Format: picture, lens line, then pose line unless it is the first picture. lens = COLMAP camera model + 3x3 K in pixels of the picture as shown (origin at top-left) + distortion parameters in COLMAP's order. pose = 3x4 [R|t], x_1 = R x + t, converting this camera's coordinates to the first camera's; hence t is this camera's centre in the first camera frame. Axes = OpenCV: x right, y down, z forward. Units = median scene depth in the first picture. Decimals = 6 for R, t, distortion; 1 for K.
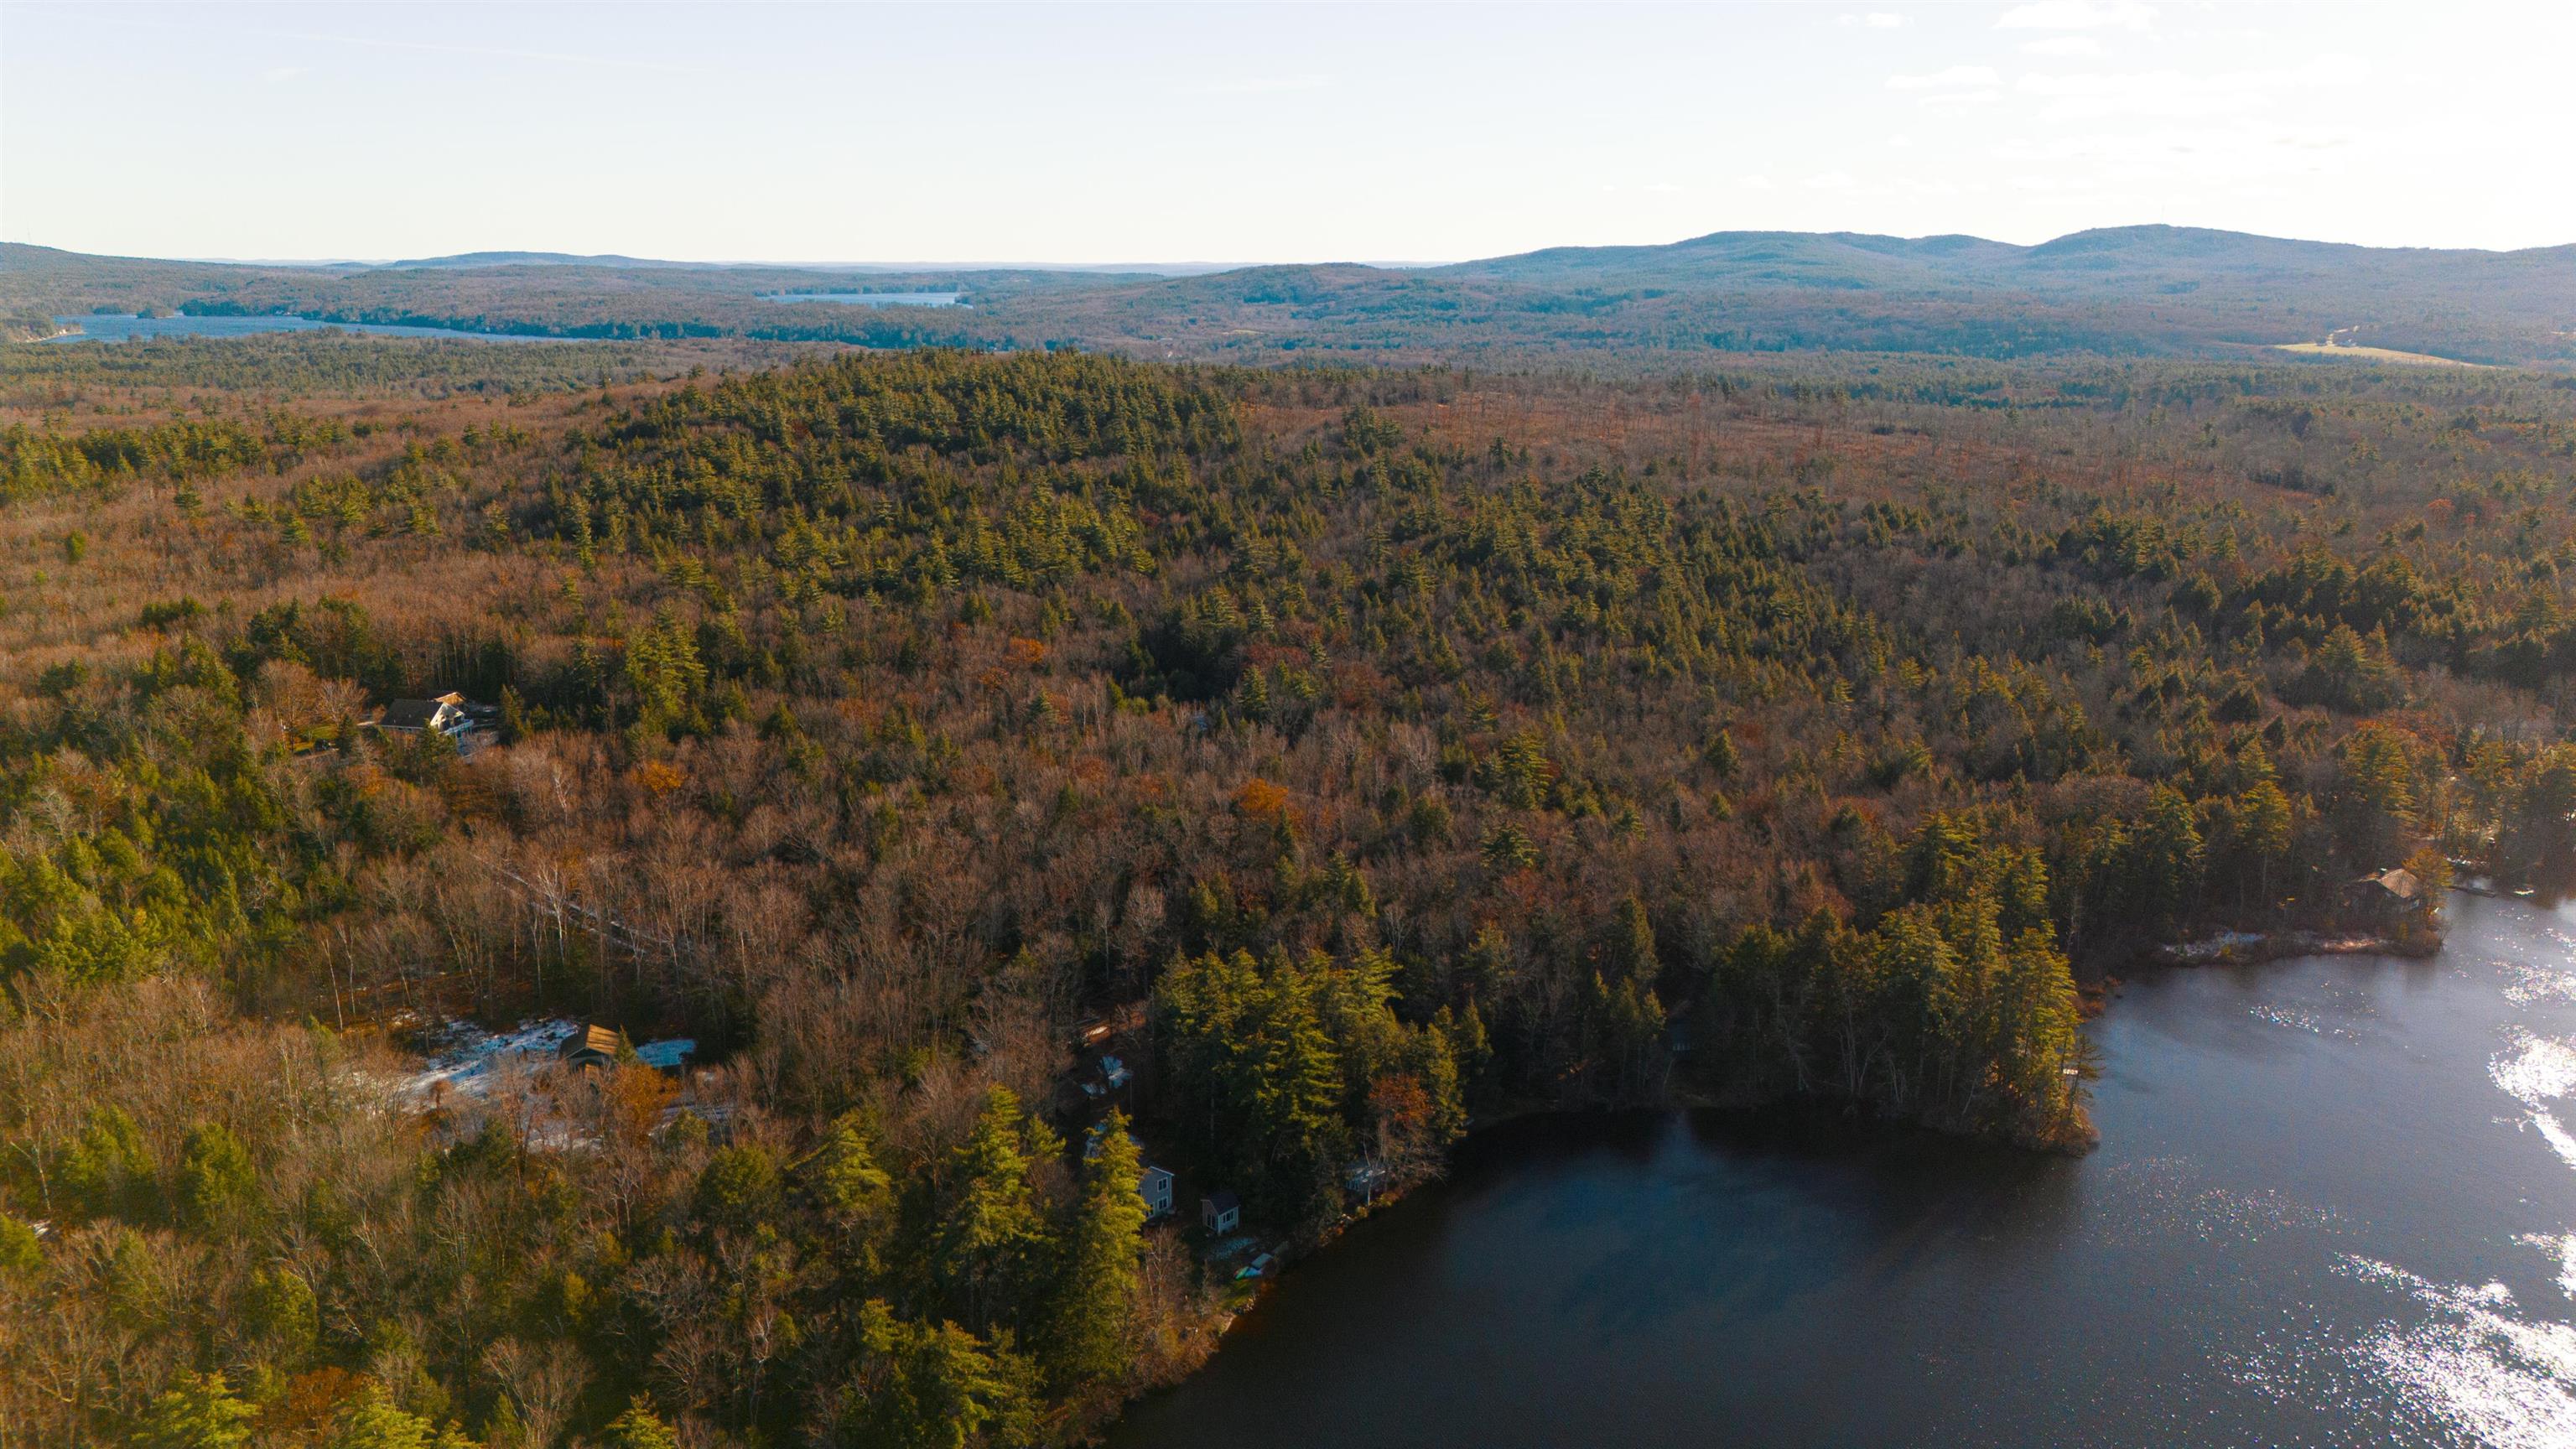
lens RADIAL K [[1892.7, 0, 1271.1], [0, 1892.7, 730.6], [0, 0, 1]] dist [0.095005, -0.104633]
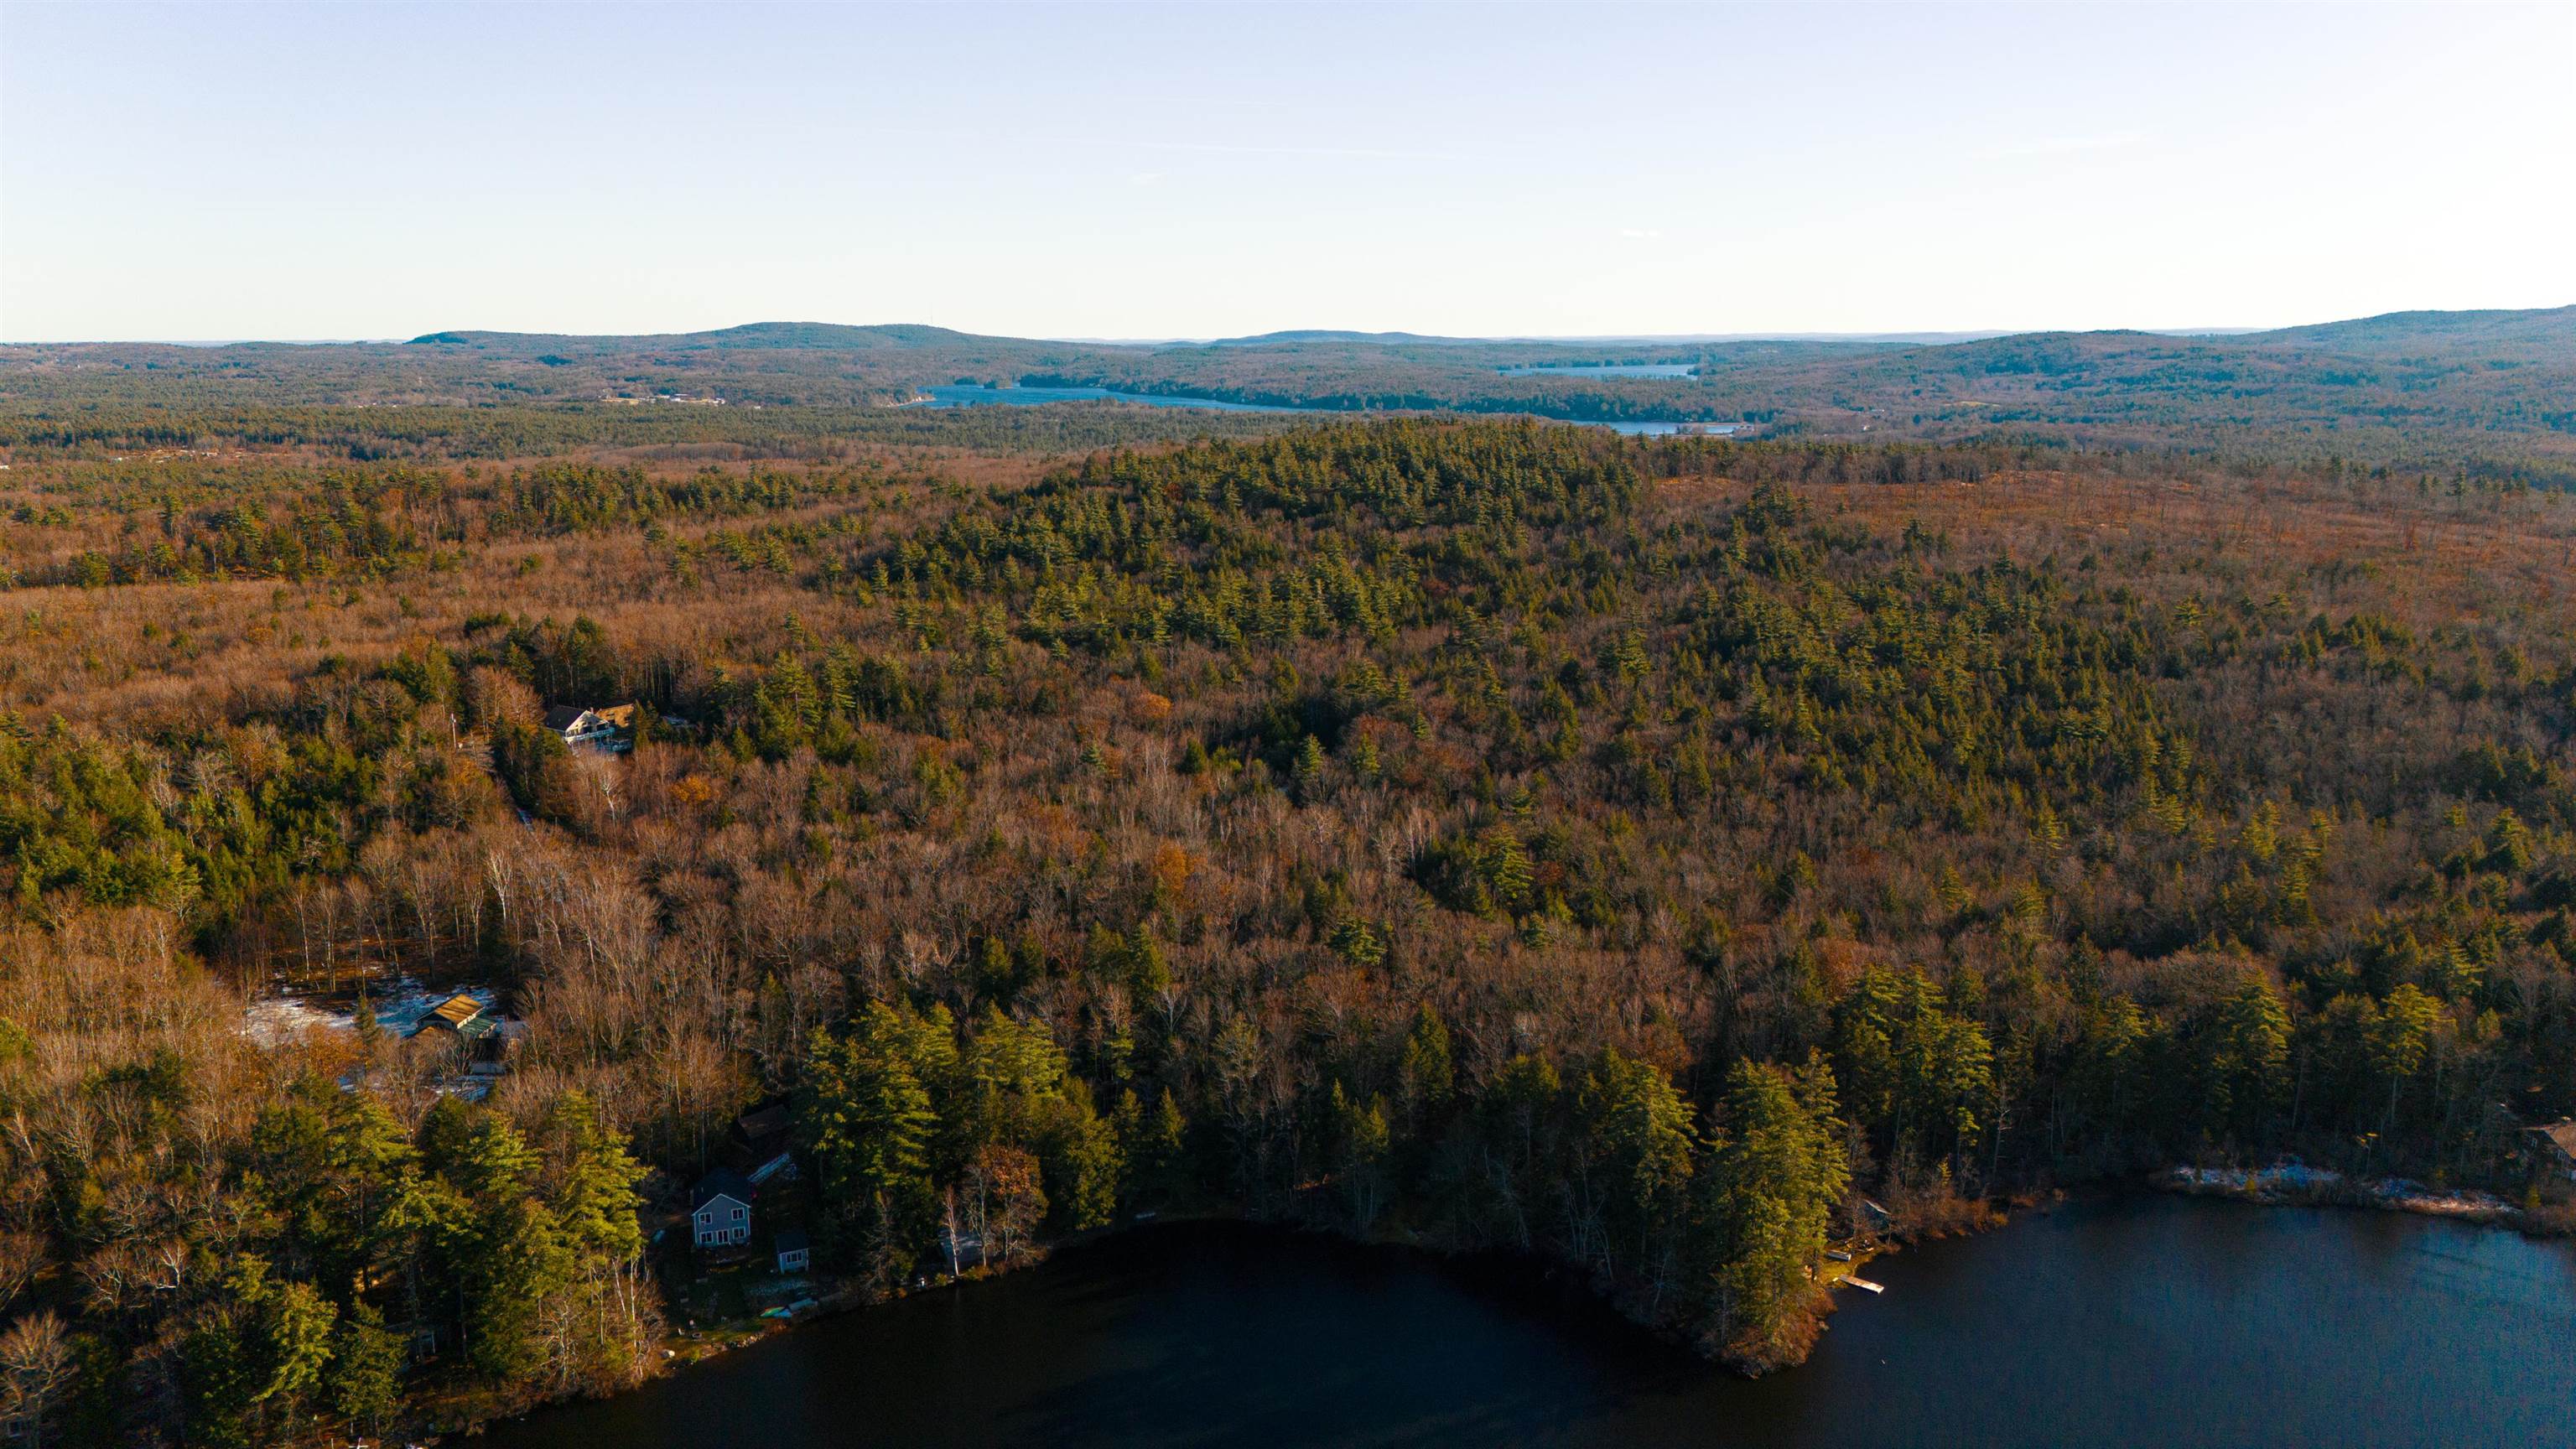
lens RADIAL K [[1892.7, 0, 1264.4], [0, 1892.7, 703.0], [0, 0, 1]] dist [0.095005, -0.104633]
pose [[0.920125, 0.072704, -0.384817, 0.157764], [-0.091822, 0.995277, -0.031514, -0.008436], [0.380708, 0.064332, 0.922455, 0.035403]]
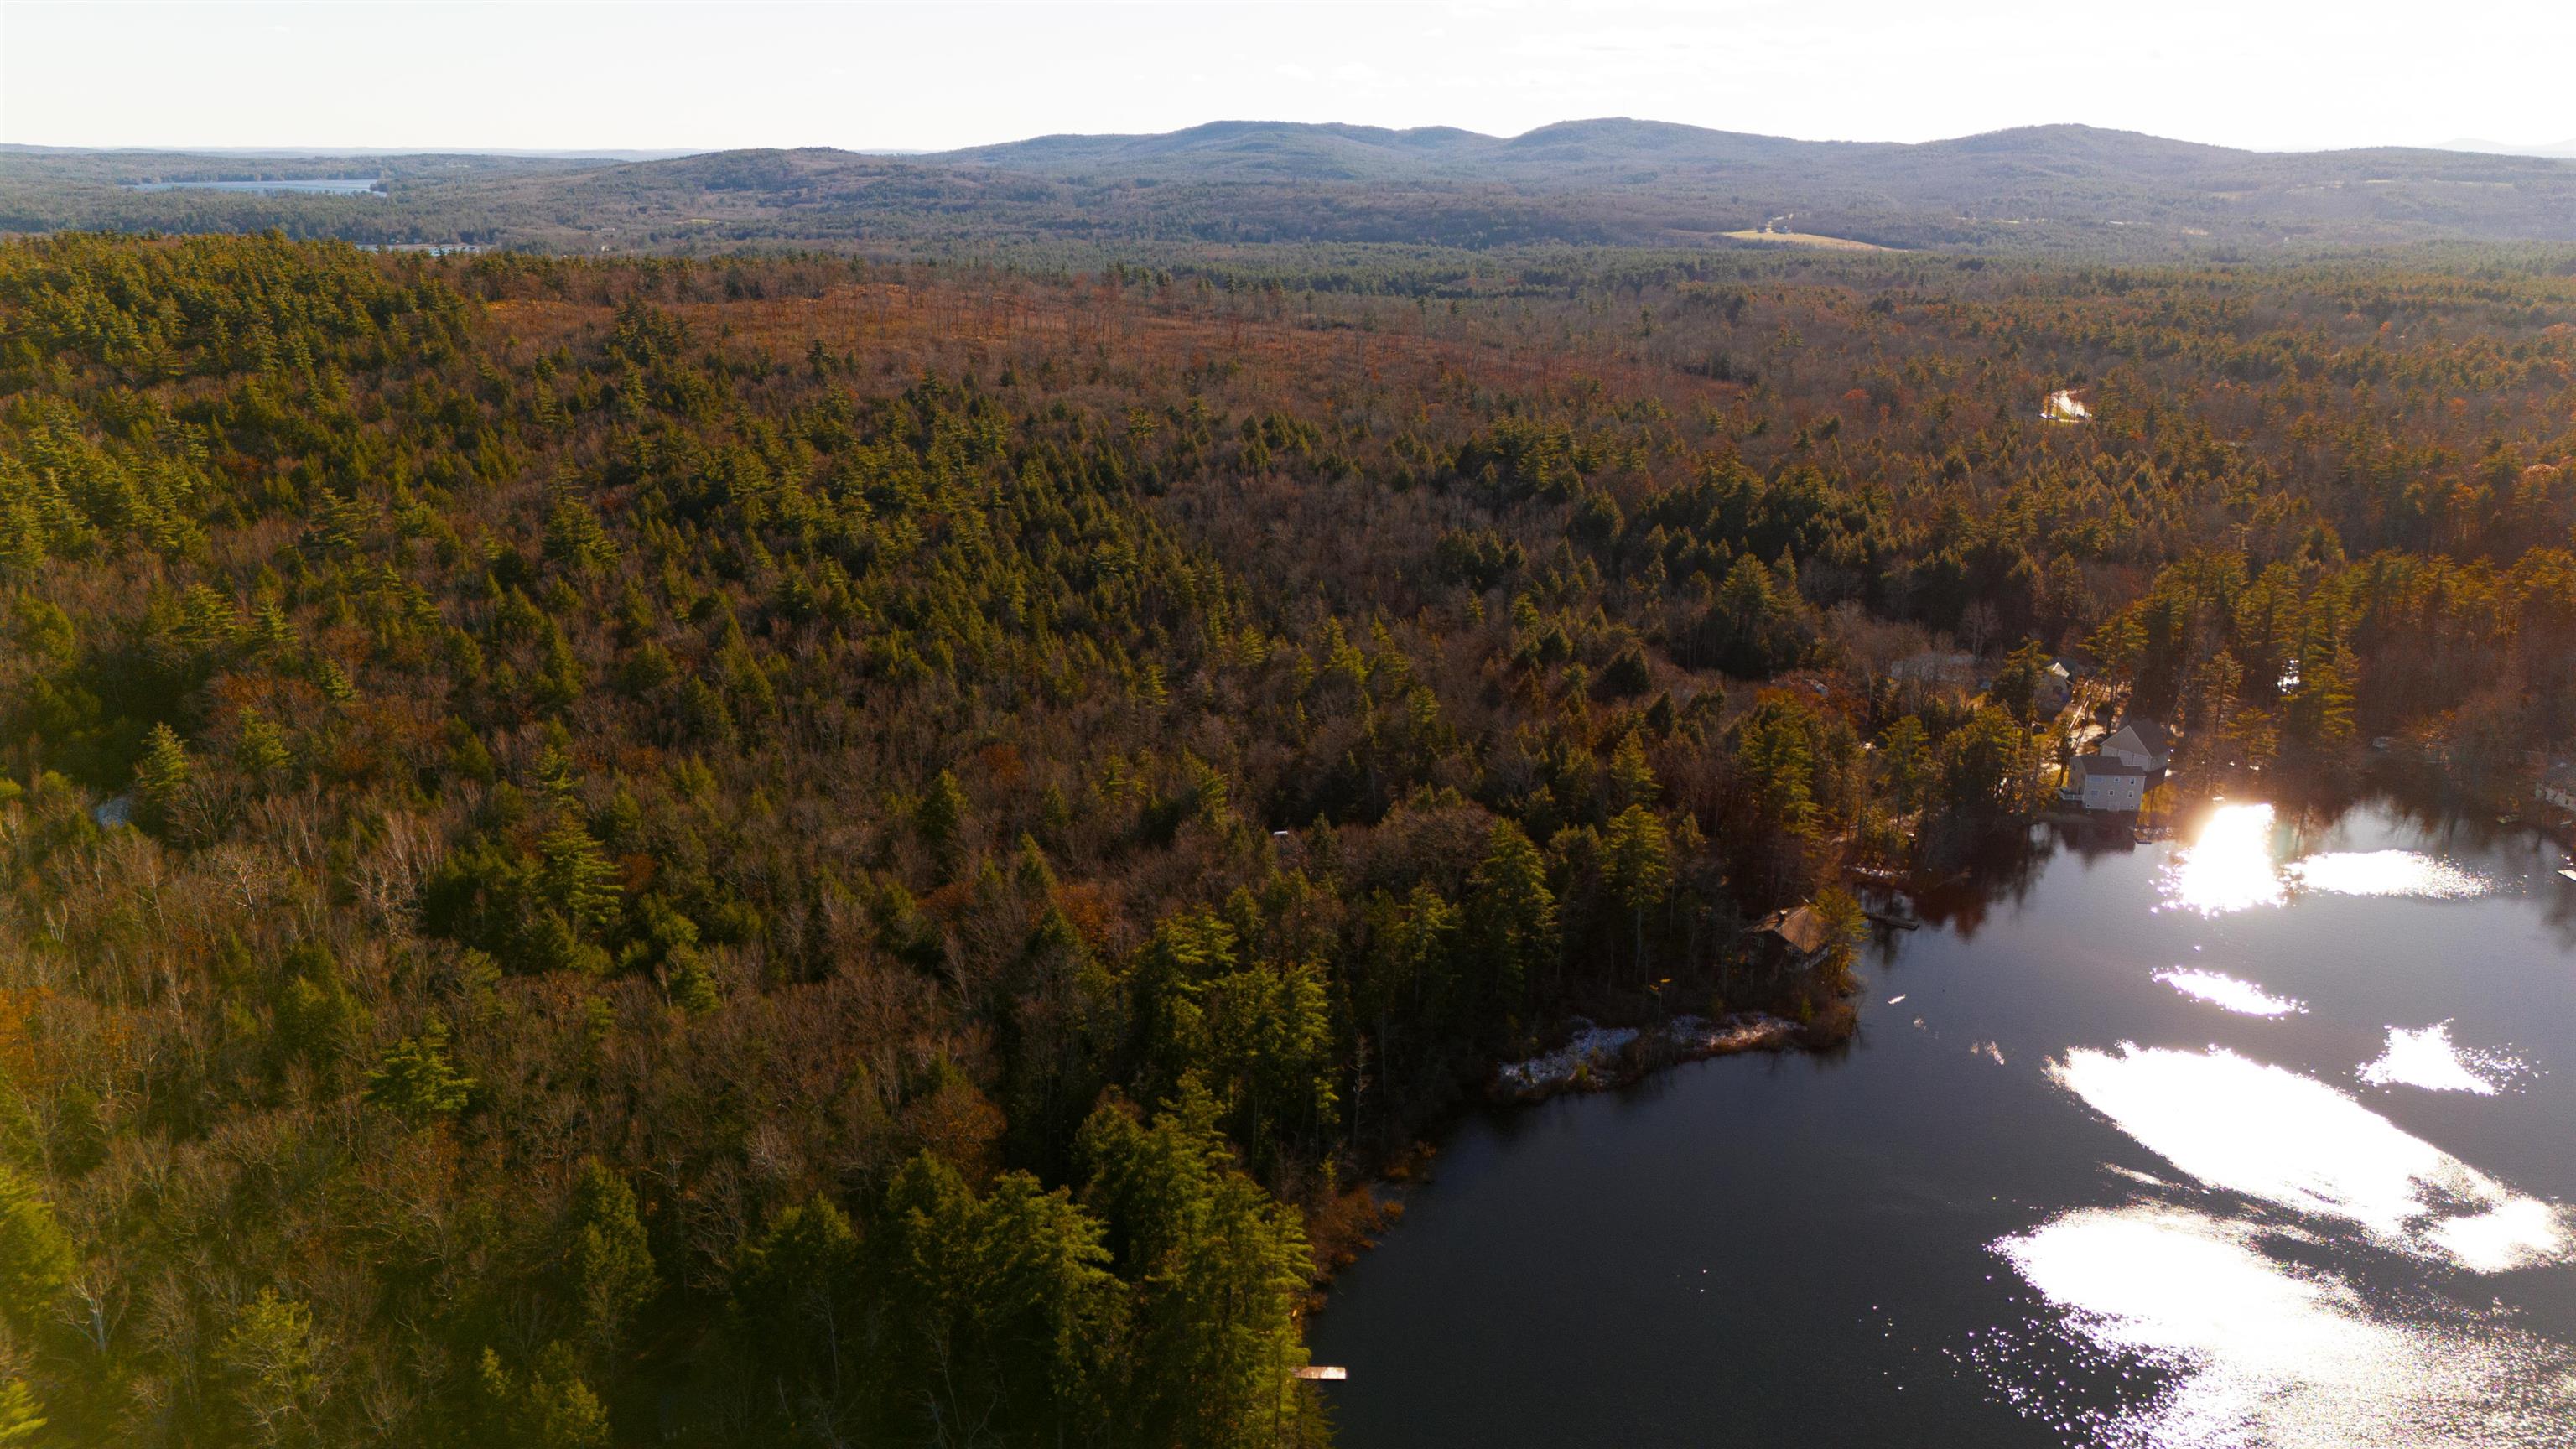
lens RADIAL K [[1892.7, 0, 1289.8], [0, 1892.7, 726.4], [0, 0, 1]] dist [0.095005, -0.104633]
pose [[0.968543, -0.071114, 0.238468, 0.089664], [0.058995, 0.996596, 0.057588, -0.022317], [-0.241751, -0.041708, 0.969441, 0.135599]]
